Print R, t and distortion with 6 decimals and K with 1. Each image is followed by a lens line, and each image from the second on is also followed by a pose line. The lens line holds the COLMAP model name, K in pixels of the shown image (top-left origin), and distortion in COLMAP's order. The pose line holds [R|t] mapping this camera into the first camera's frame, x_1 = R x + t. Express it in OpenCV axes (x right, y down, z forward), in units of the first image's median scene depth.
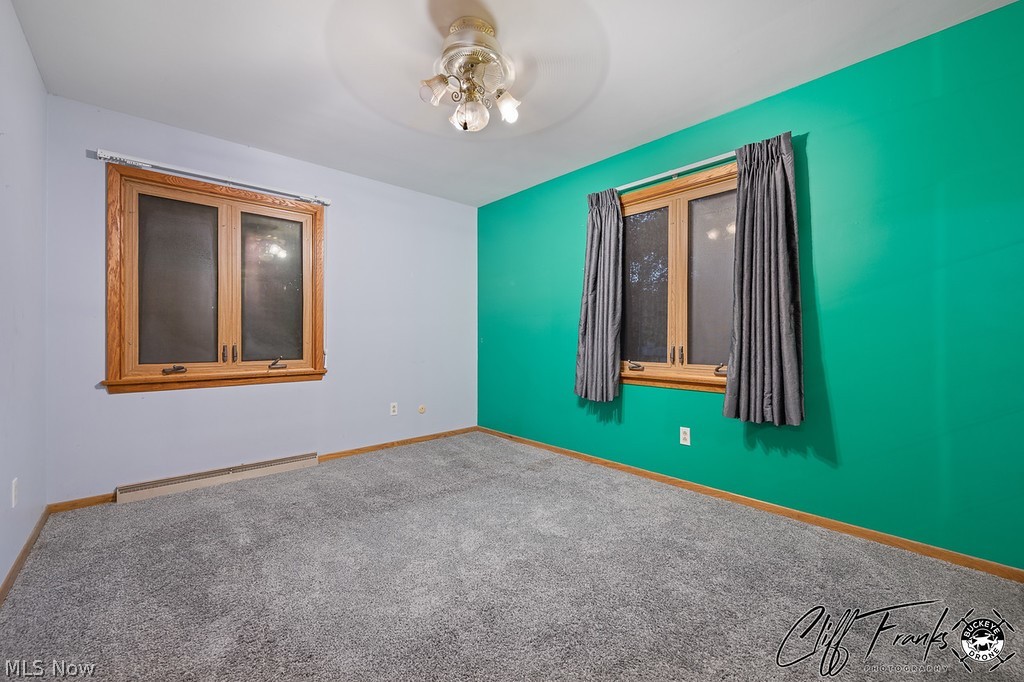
lens RADIAL K [[410.3, 0, 508.7], [0, 410.3, 335.4], [0, 0, 1]] dist [-0.000875, -0.000261]
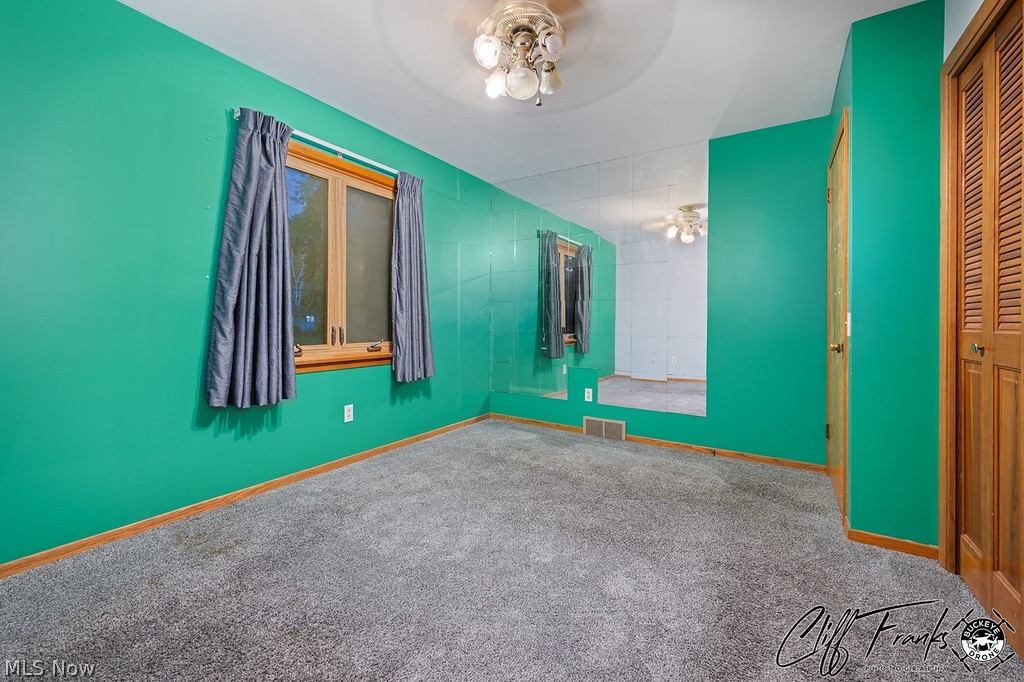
lens RADIAL K [[413.0, 0, 512.3], [0, 413.0, 319.8], [0, 0, 1]] dist [0.000416, 0.000017]
pose [[-0.268329, 0.004012, 0.963319, -0.672742], [-0.011426, 0.999908, -0.007347, 0.012628], [-0.963260, -0.012978, -0.268258, 0.872313]]
